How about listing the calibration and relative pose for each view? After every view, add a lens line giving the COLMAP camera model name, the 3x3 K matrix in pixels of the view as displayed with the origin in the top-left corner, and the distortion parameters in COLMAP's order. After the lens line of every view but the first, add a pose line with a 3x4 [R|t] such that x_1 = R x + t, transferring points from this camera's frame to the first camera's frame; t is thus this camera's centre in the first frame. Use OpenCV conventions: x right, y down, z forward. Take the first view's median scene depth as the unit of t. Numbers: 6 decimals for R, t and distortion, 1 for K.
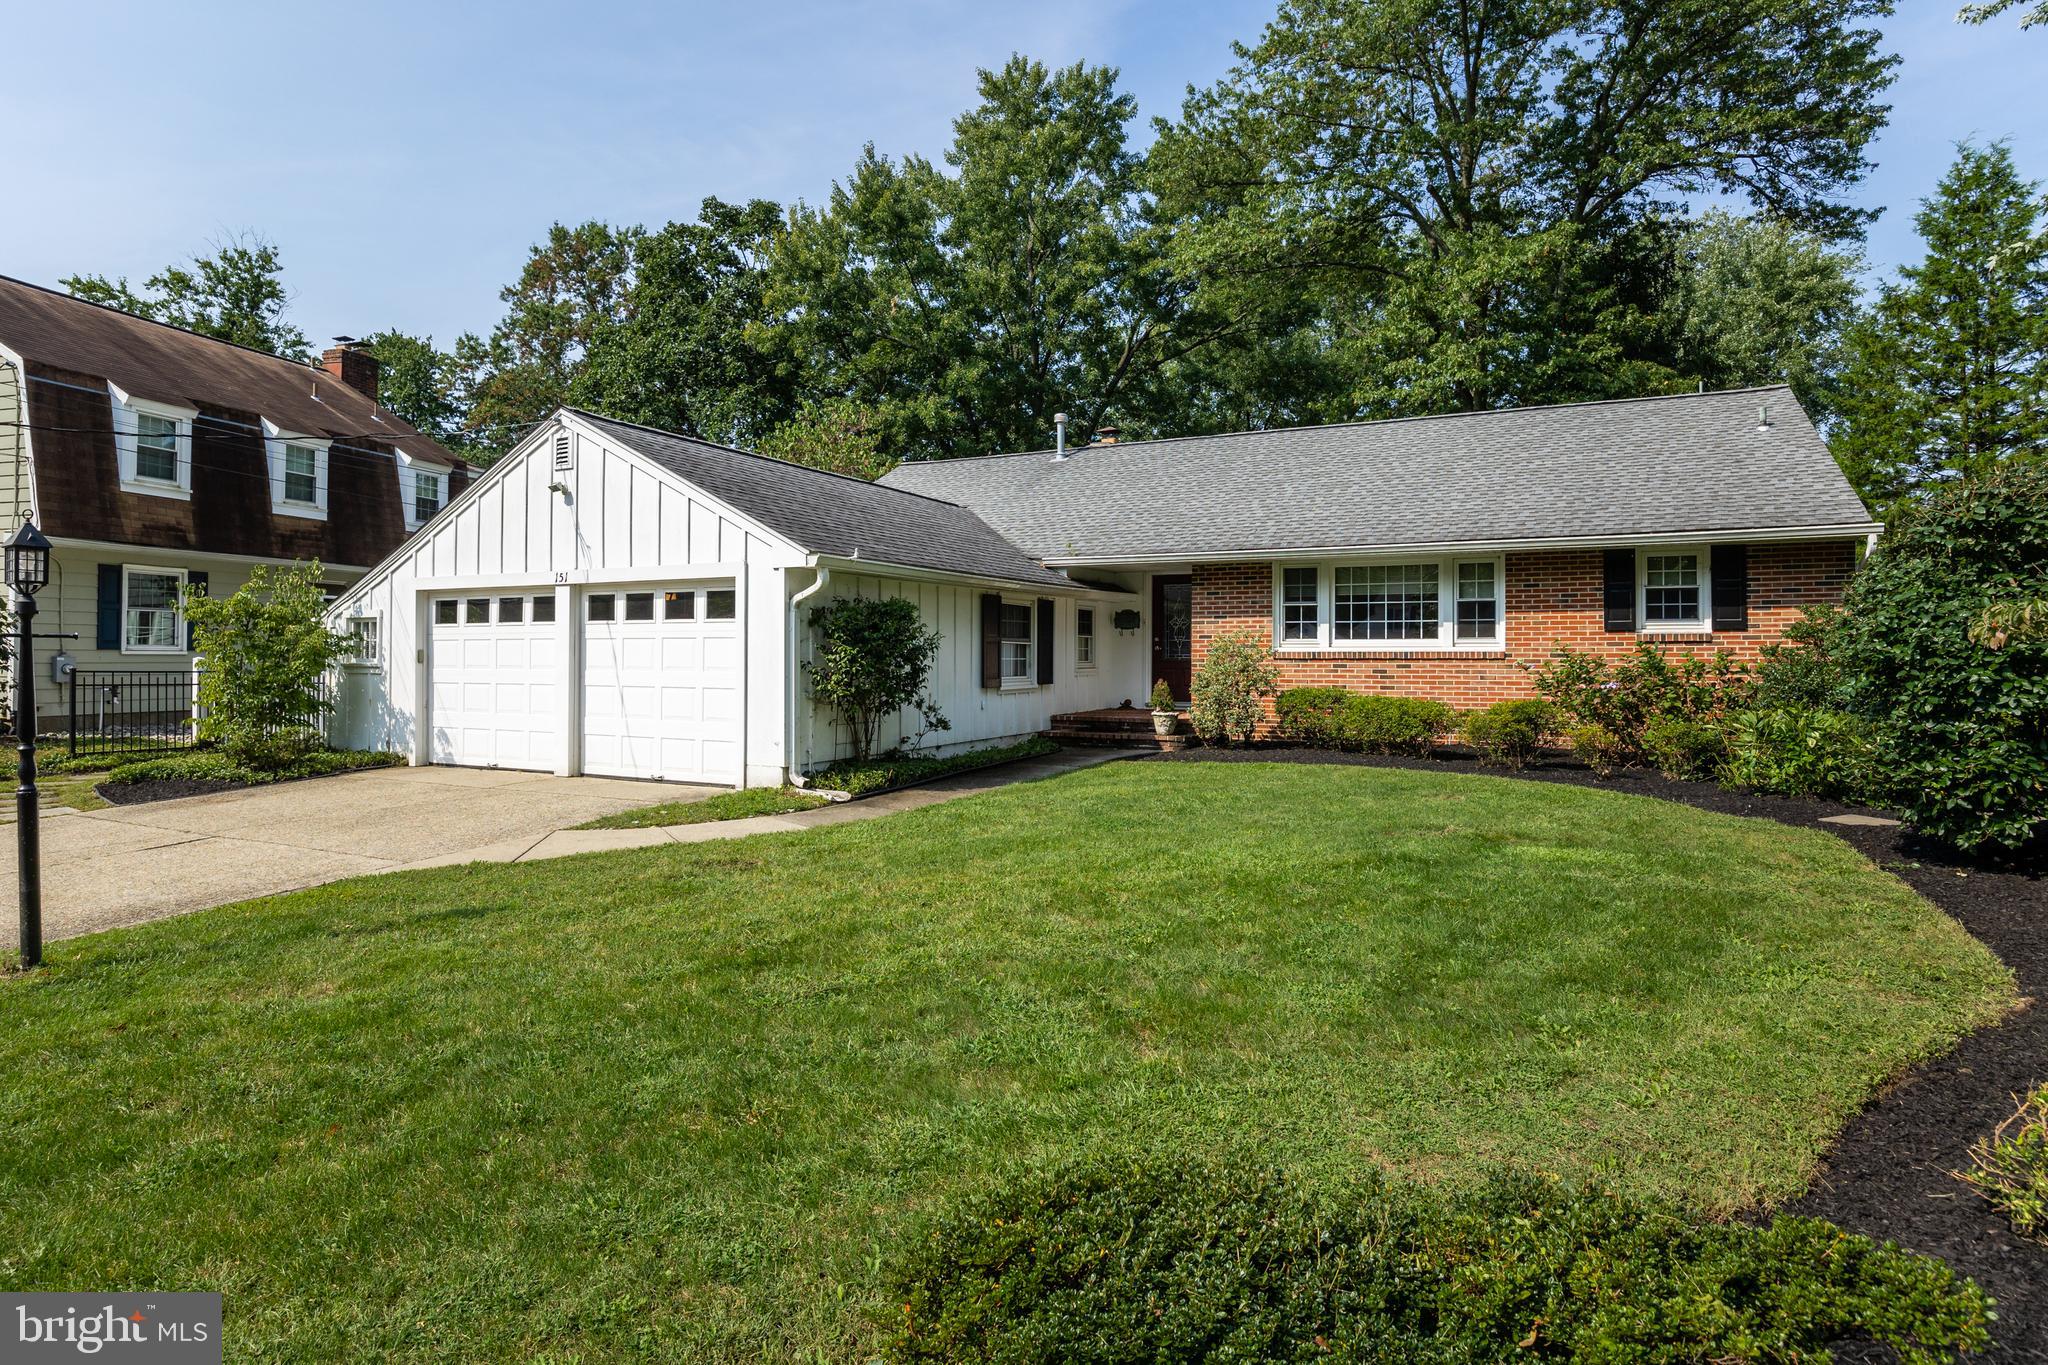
lens RADIAL K [[1007.2, 0, 1028.6], [0, 1007.2, 652.0], [0, 0, 1]] dist [-0.037822, 0.010474]
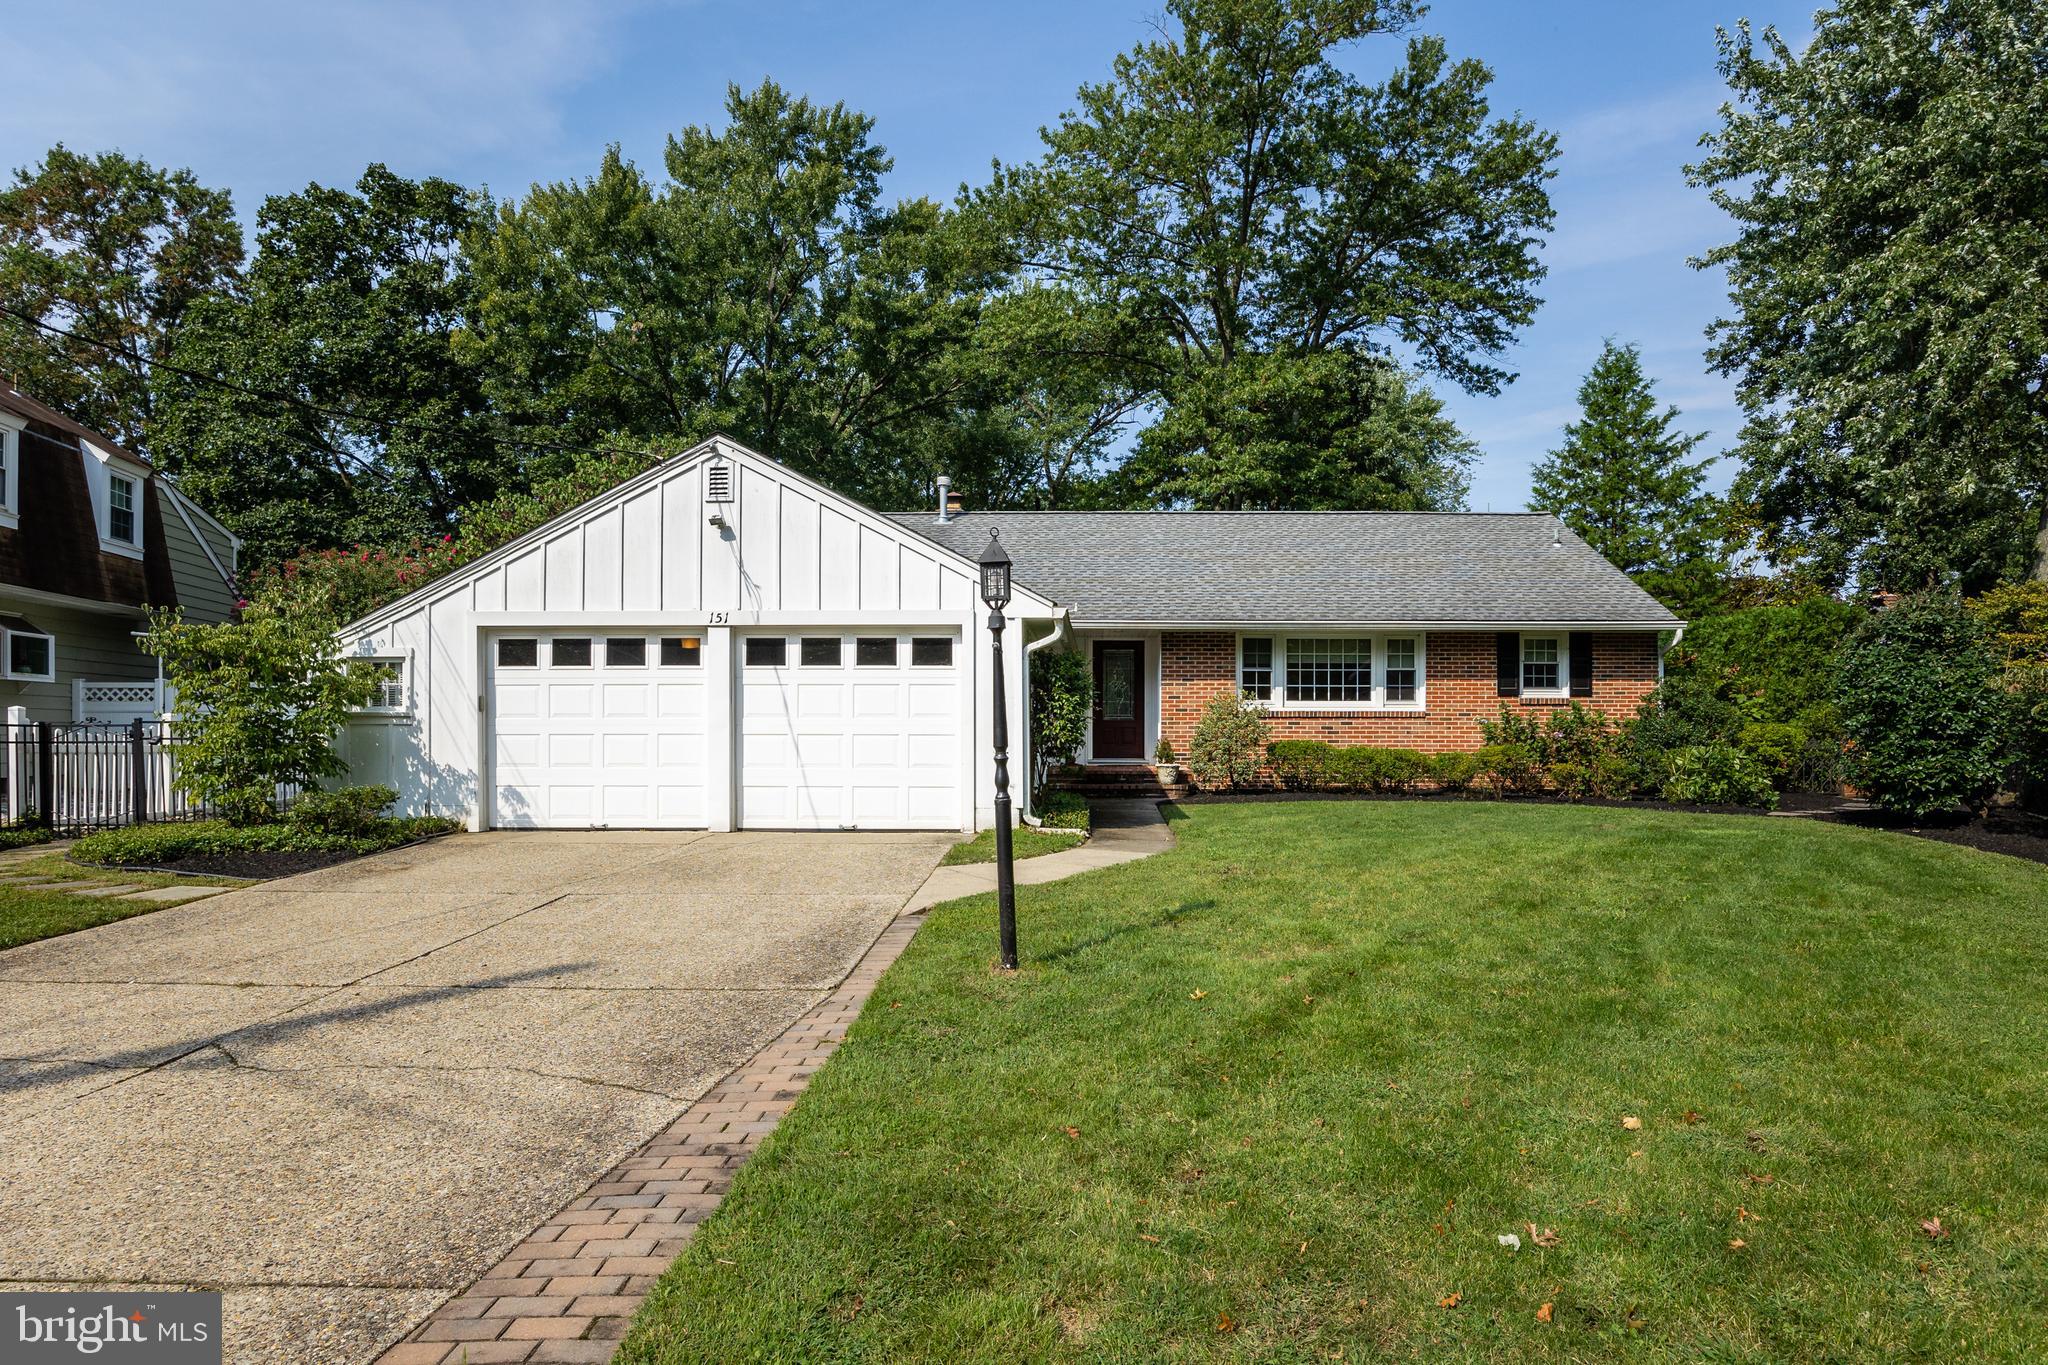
lens RADIAL K [[1070.1, 0, 1025.4], [0, 1070.1, 744.2], [0, 0, 1]] dist [-0.046370, 0.014351]
pose [[0.917856, -0.002560, 0.396904, -0.495901], [-0.002905, 0.999909, 0.013167, 0.023881], [-0.396902, -0.013239, 0.917766, -0.019106]]
